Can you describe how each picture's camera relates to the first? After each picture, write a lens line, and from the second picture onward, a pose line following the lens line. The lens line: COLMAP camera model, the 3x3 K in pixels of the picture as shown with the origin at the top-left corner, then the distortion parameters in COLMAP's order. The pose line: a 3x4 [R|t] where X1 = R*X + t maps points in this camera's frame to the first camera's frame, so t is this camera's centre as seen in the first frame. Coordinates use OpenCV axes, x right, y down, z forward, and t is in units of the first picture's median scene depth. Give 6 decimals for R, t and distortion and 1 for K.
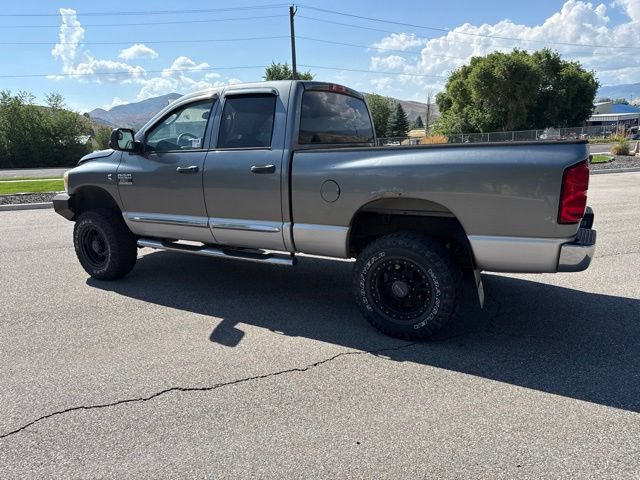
lens RADIAL K [[460.6, 0, 311.4], [0, 460.6, 236.6], [0, 0, 1]] dist [0.029552, -0.035009]
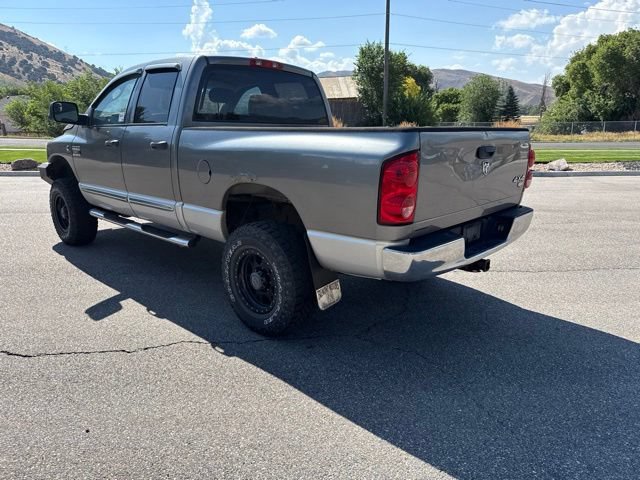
lens RADIAL K [[459.4, 0, 320.0], [0, 459.4, 240.0], [0, 0, 1]] dist [0.011042, -0.005957]
pose [[0.976271, 0.086314, -0.198606, 0.029092], [-0.077016, 0.995562, 0.054089, -0.001706], [0.202393, -0.037510, 0.978586, 0.006908]]
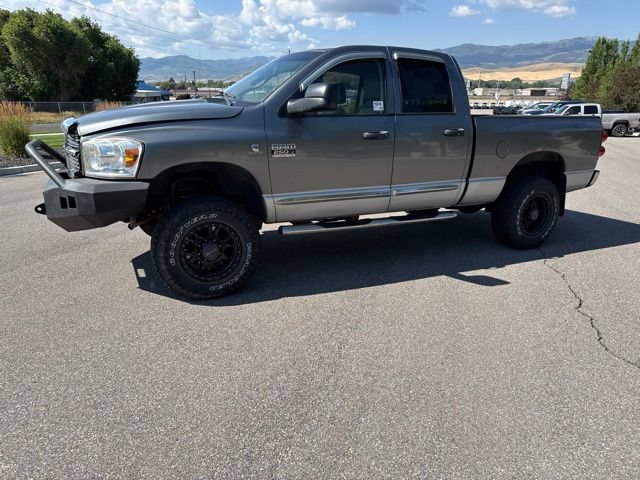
lens RADIAL K [[459.4, 0, 320.0], [0, 459.4, 240.0], [0, 0, 1]] dist [0.011042, -0.005957]
pose [[0.557142, -0.189399, 0.808530, -0.081621], [0.136861, 0.981272, 0.135555, -0.005845], [-0.819061, 0.035133, 0.572629, 0.042327]]
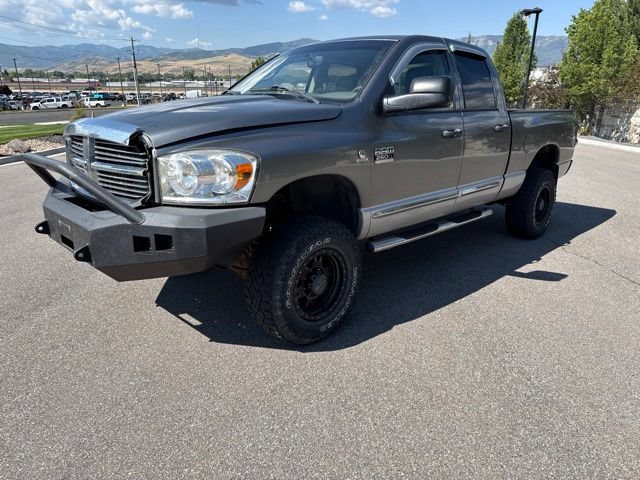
lens RADIAL K [[455.2, 0, 320.0], [0, 455.2, 240.0], [0, 0, 1]] dist [0.019264, -0.024937]
pose [[0.265433, -0.244244, 0.932679, -0.085196], [0.178469, 0.963108, 0.201422, -0.012410], [-0.947467, 0.112991, 0.299231, 0.073449]]
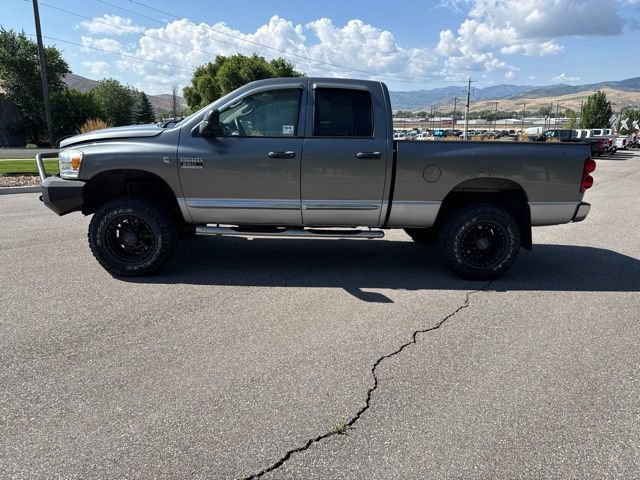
lens RADIAL K [[464.9, 0, 320.1], [0, 464.9, 232.9], [0, 0, 1]] dist [0.029823, -0.028759]
pose [[0.832574, -0.062928, 0.550328, -0.057812], [0.062115, 0.997866, 0.020131, 0.001232], [-0.550421, 0.017423, 0.834706, 0.005601]]
